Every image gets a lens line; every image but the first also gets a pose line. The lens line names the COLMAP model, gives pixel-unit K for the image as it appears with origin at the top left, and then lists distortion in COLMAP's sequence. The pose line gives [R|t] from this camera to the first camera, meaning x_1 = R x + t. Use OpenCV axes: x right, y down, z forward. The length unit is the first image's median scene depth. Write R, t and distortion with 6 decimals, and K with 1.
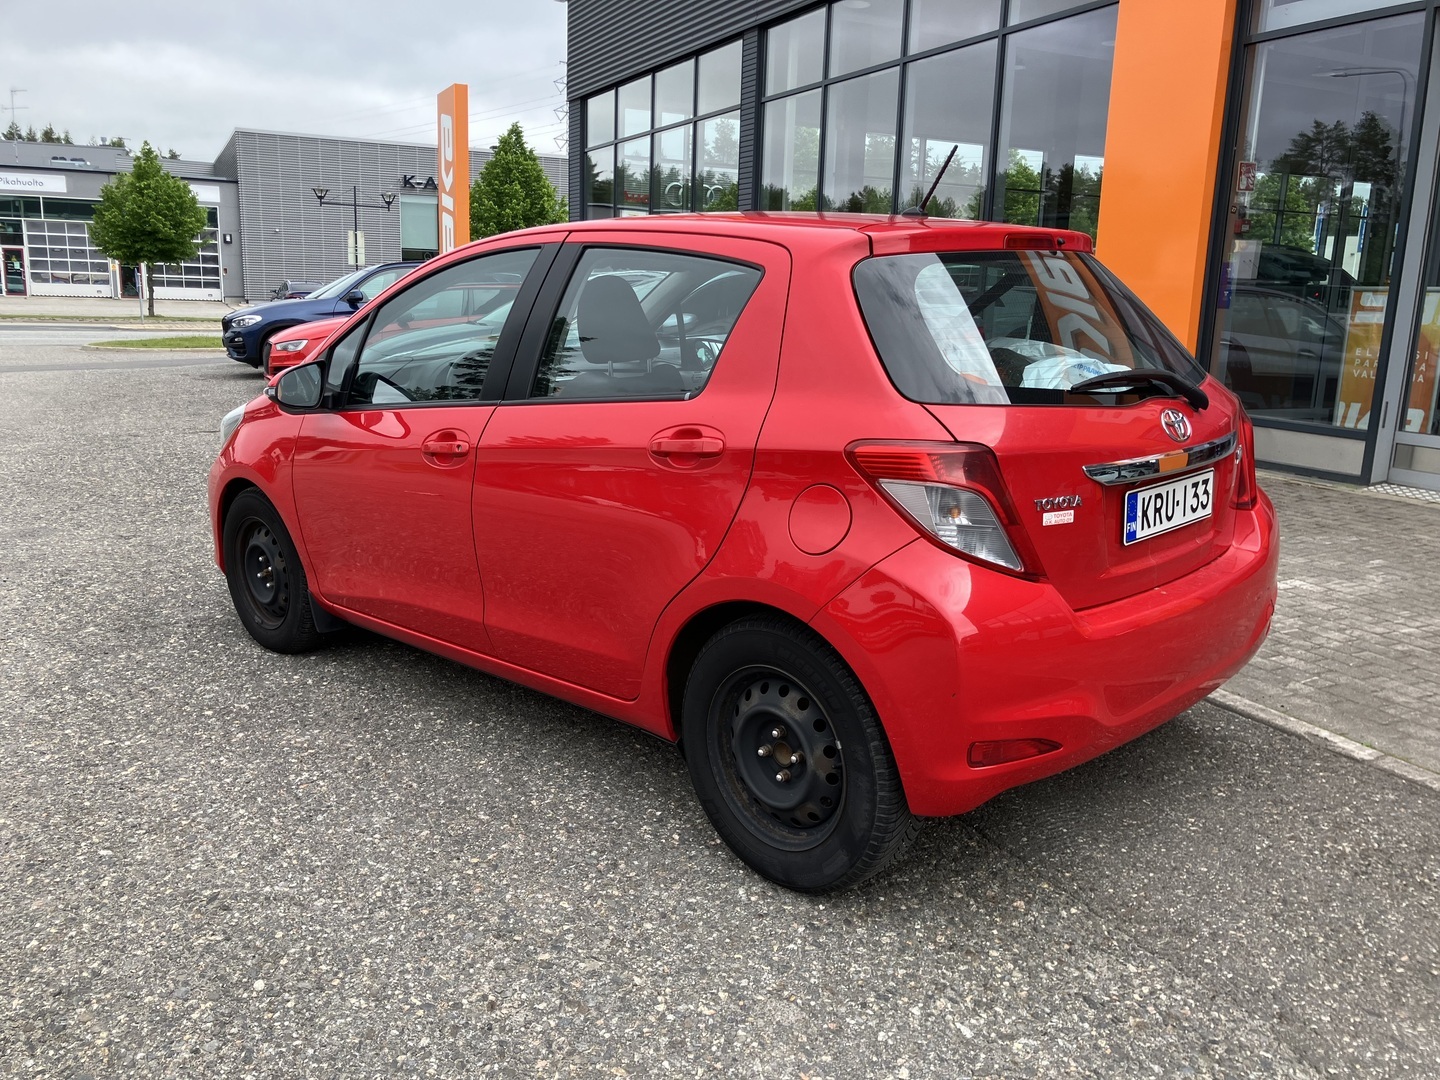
lens RADIAL K [[1185.4, 0, 720.0], [0, 1185.4, 540.0], [0, 0, 1]] dist [0.027939, -0.002002]
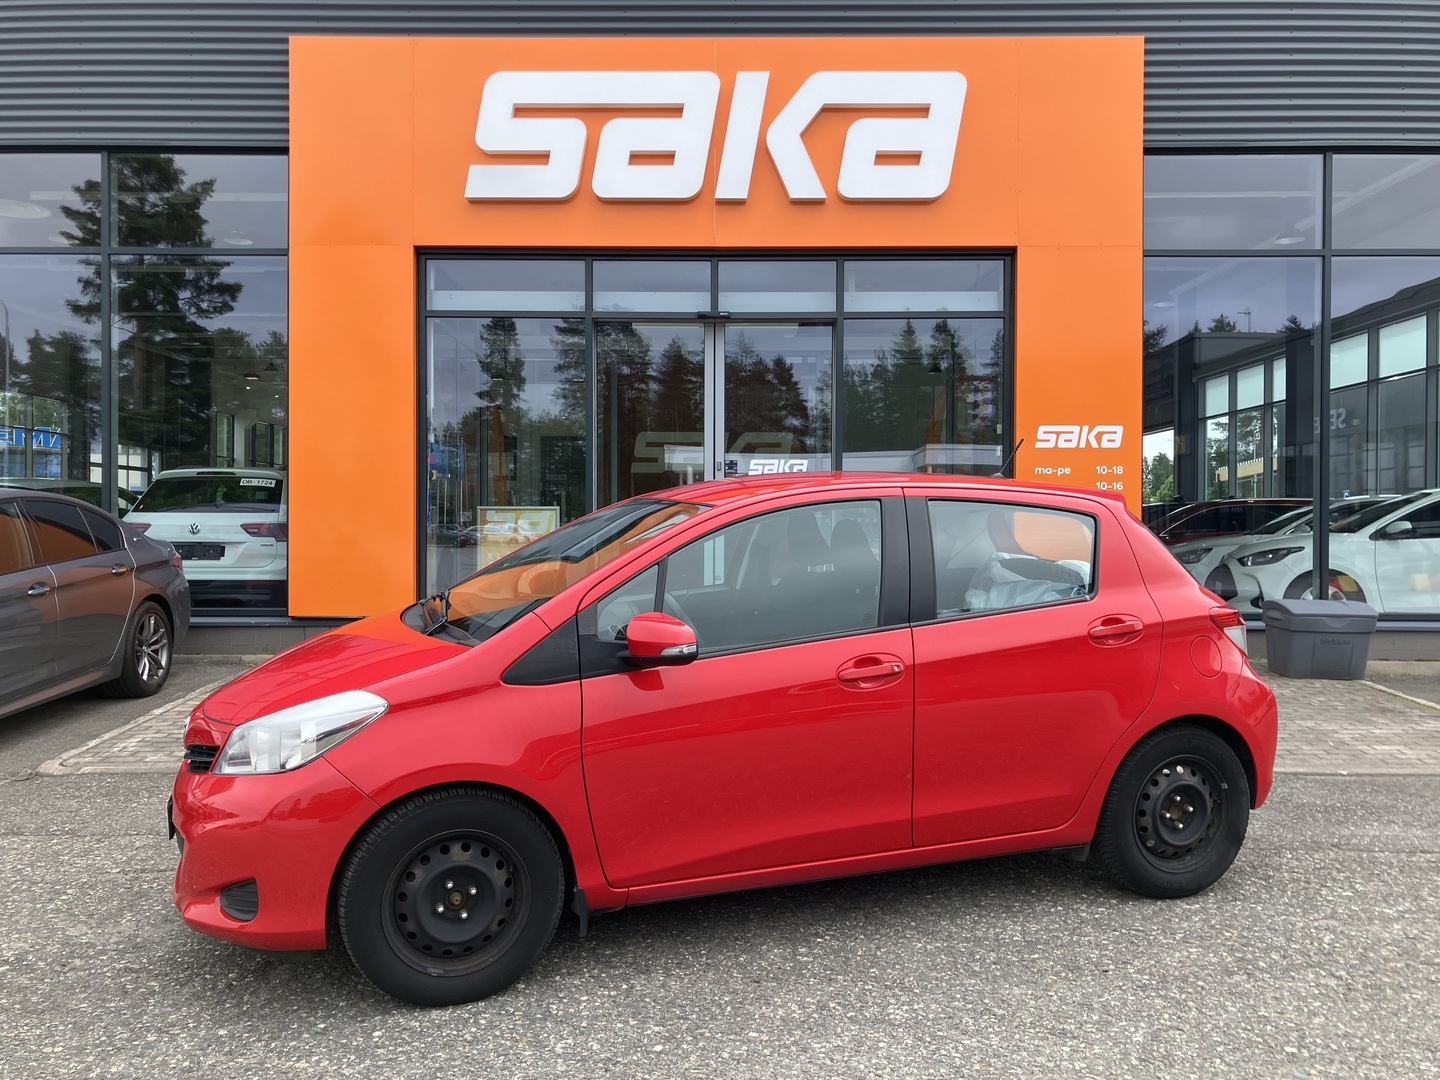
lens RADIAL K [[1197.8, 0, 720.0], [0, 1197.8, 540.0], [0, 0, 1]] dist [-0.022082, 0.064119]
pose [[0.434171, -0.042980, 0.899805, -1.305886], [0.191767, 0.980376, -0.045702, -0.176115], [-0.880182, 0.192396, 0.433893, 0.614105]]
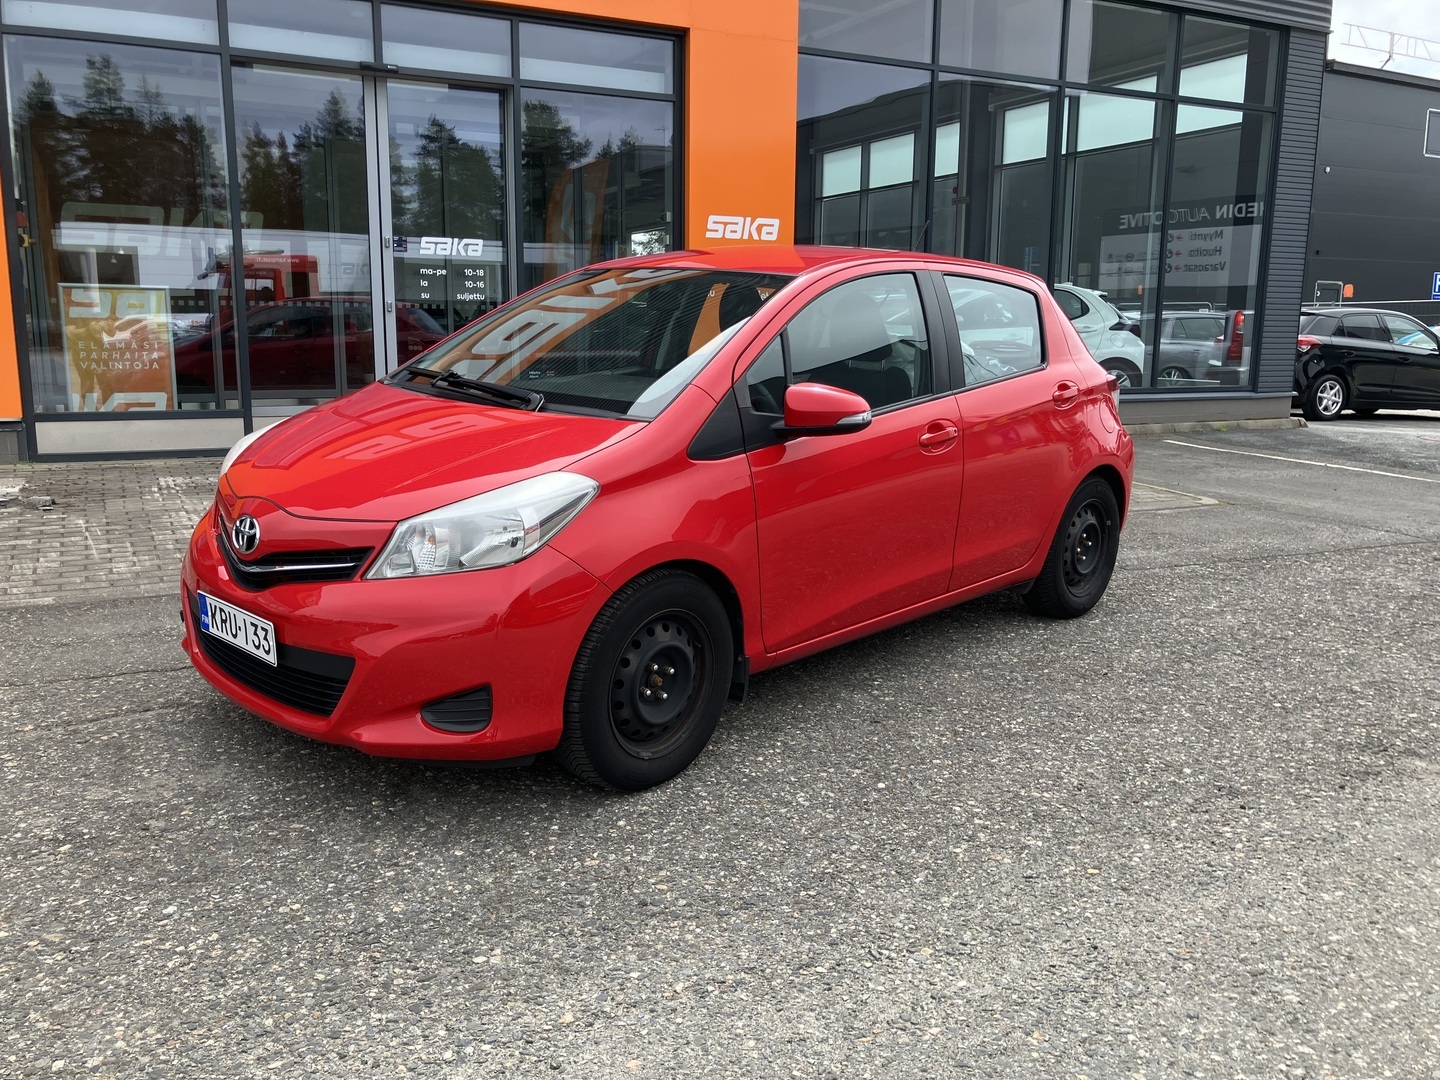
lens RADIAL K [[1185.4, 0, 720.0], [0, 1185.4, 540.0], [0, 0, 1]] dist [0.027939, -0.002002]
pose [[-0.031446, -0.209131, 0.977382, -1.432512], [0.188458, 0.959085, 0.211279, -0.274151], [-0.981578, 0.190839, 0.009253, 1.231964]]
